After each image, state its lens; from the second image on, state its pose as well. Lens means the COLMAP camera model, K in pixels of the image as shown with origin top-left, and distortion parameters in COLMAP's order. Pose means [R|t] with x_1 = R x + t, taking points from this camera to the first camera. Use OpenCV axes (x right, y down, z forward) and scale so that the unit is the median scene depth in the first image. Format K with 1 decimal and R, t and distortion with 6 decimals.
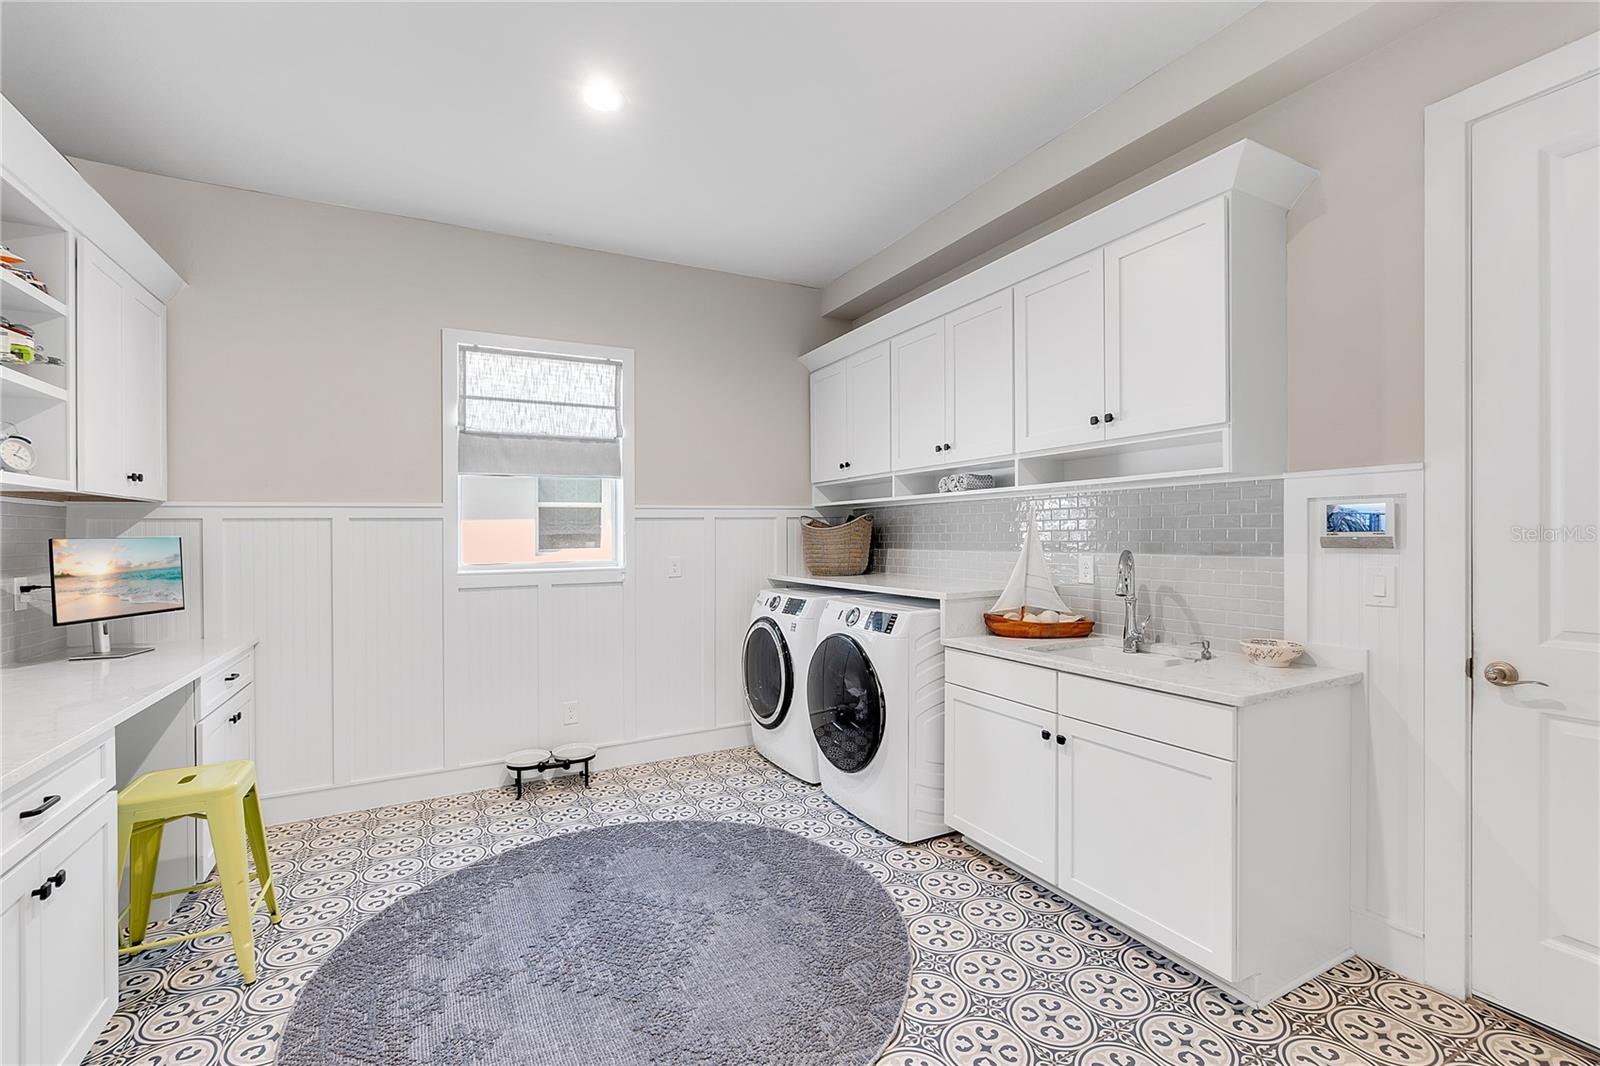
lens RADIAL K [[691.9, 0, 797.3], [0, 691.9, 537.6], [0, 0, 1]] dist [-0.011154, 0.002569]
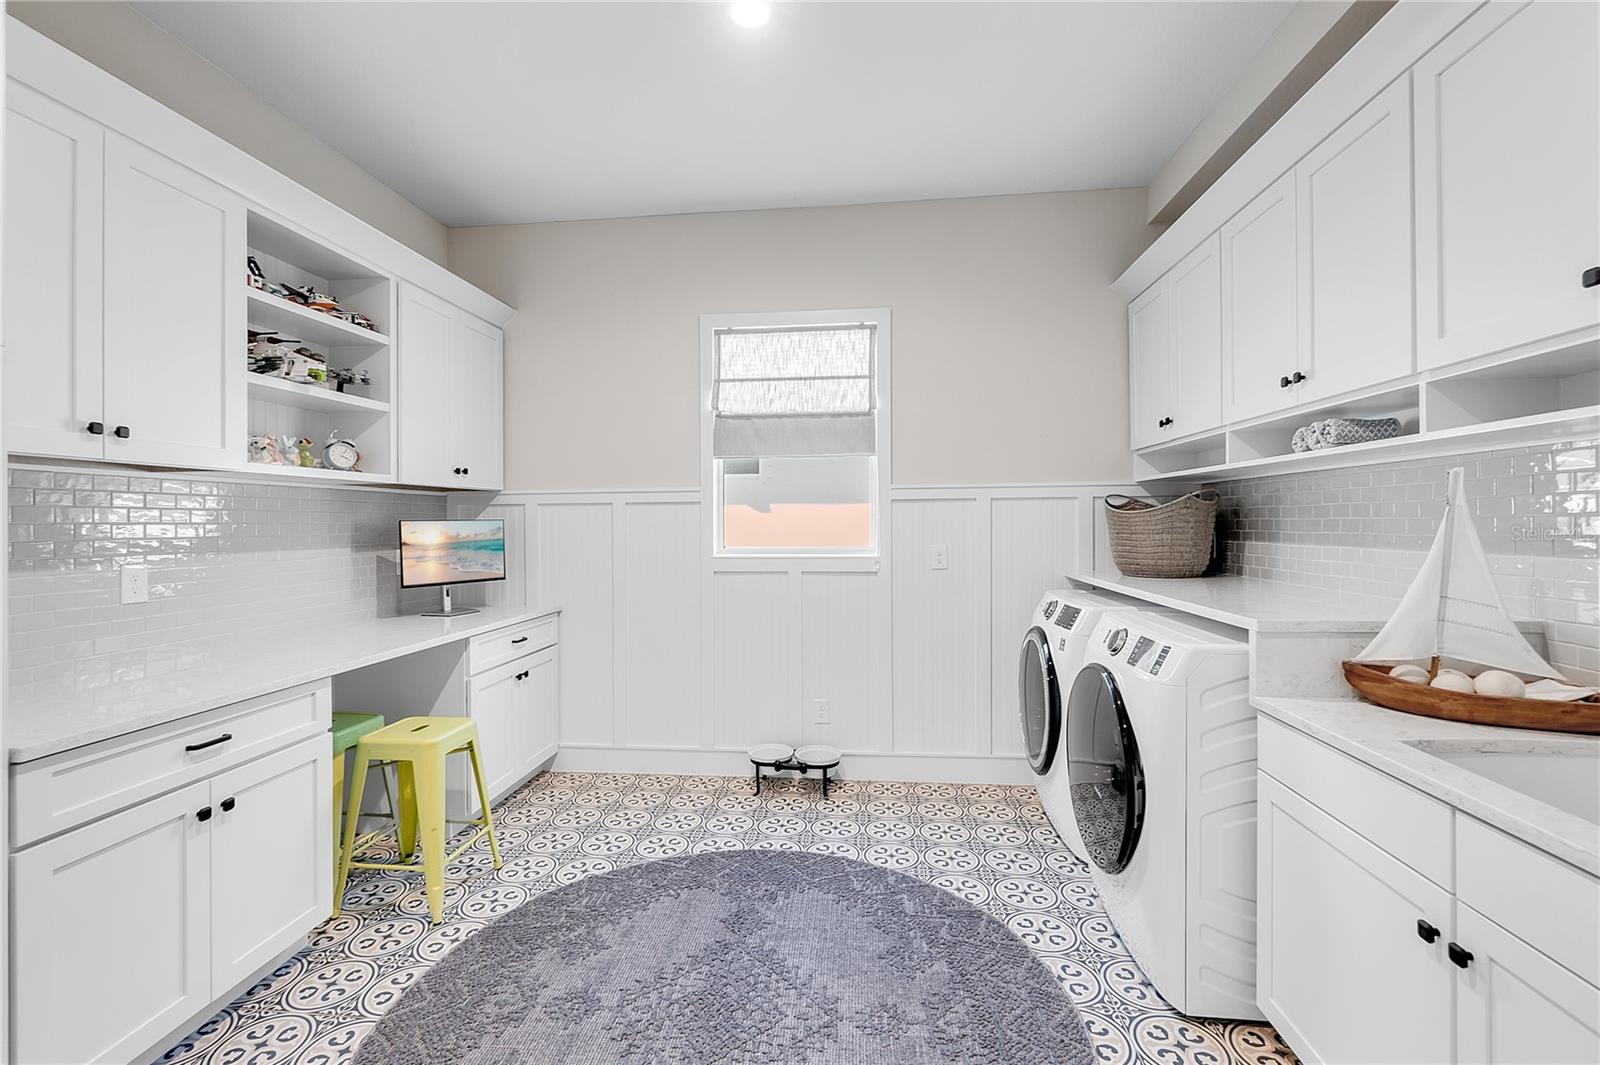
lens RADIAL K [[691.9, 0, 798.8], [0, 691.9, 516.6], [0, 0, 1]] dist [-0.011154, 0.002569]
pose [[0.828866, 0.002485, -0.559441, 0.206935], [-0.005842, 0.999974, -0.004214, -0.003605], [0.559416, 0.006761, 0.828859, 0.272539]]
